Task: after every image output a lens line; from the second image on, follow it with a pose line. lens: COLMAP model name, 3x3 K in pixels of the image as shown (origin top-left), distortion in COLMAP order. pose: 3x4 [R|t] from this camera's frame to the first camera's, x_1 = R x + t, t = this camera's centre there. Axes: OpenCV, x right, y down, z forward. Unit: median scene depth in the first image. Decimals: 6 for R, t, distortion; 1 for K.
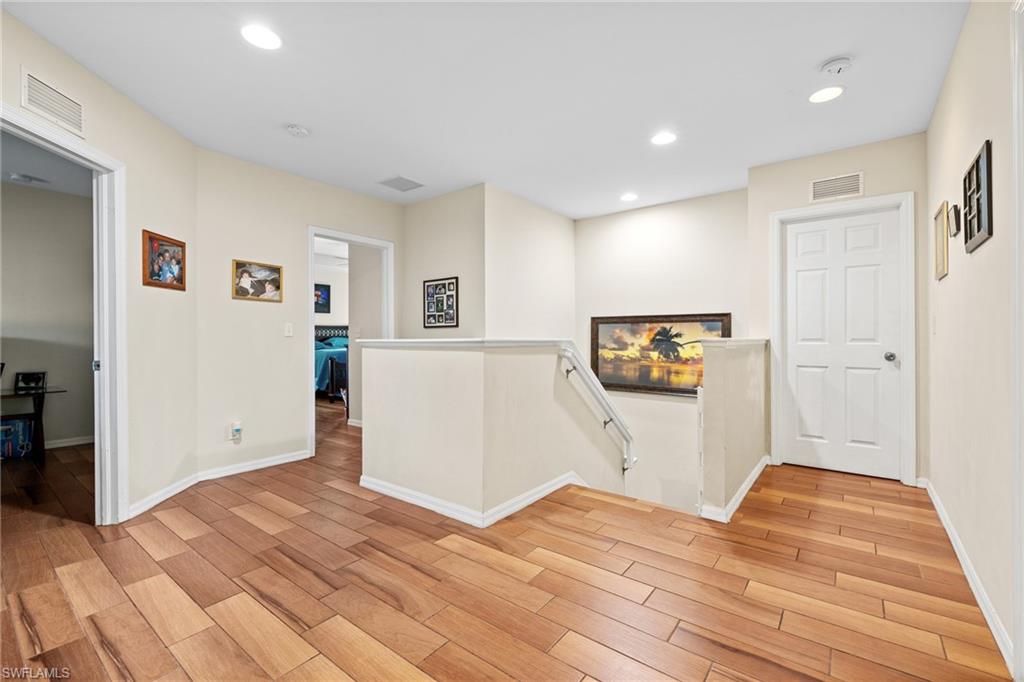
lens RADIAL K [[449.4, 0, 512.0], [0, 449.4, 341.0], [0, 0, 1]] dist [0.009998, 0.000005]
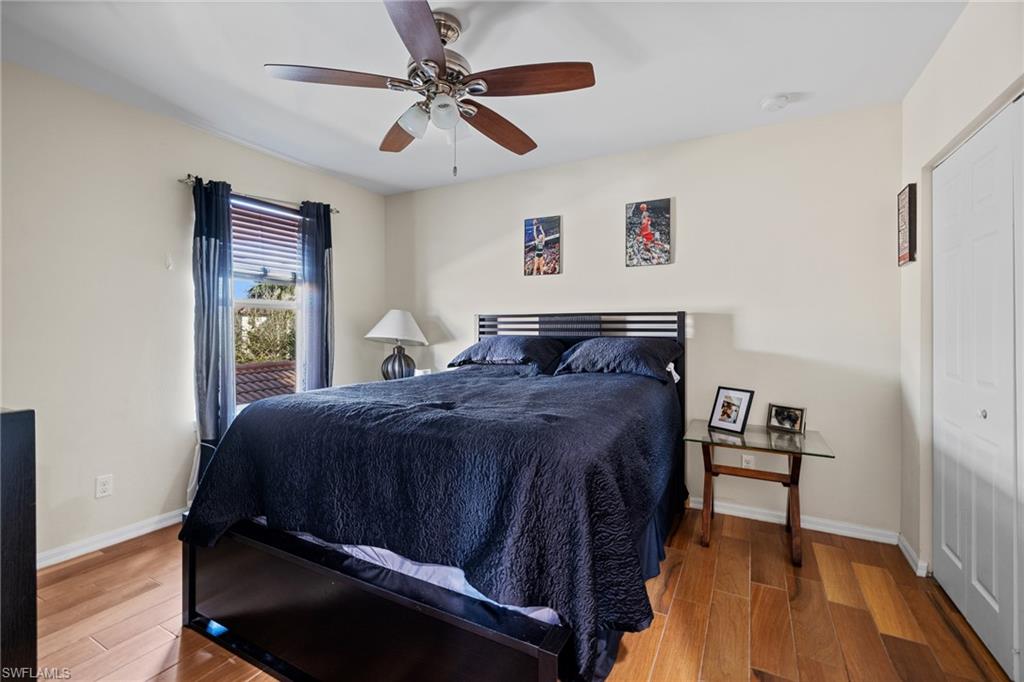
lens RADIAL K [[441.7, 0, 509.4], [0, 441.7, 328.8], [0, 0, 1]] dist [-0.010731, 0.000160]
pose [[0.168060, 0.005175, -0.985763, -0.808057], [-0.007053, 0.999967, 0.004047, -0.063889], [0.985752, 0.006272, 0.168090, 0.804543]]
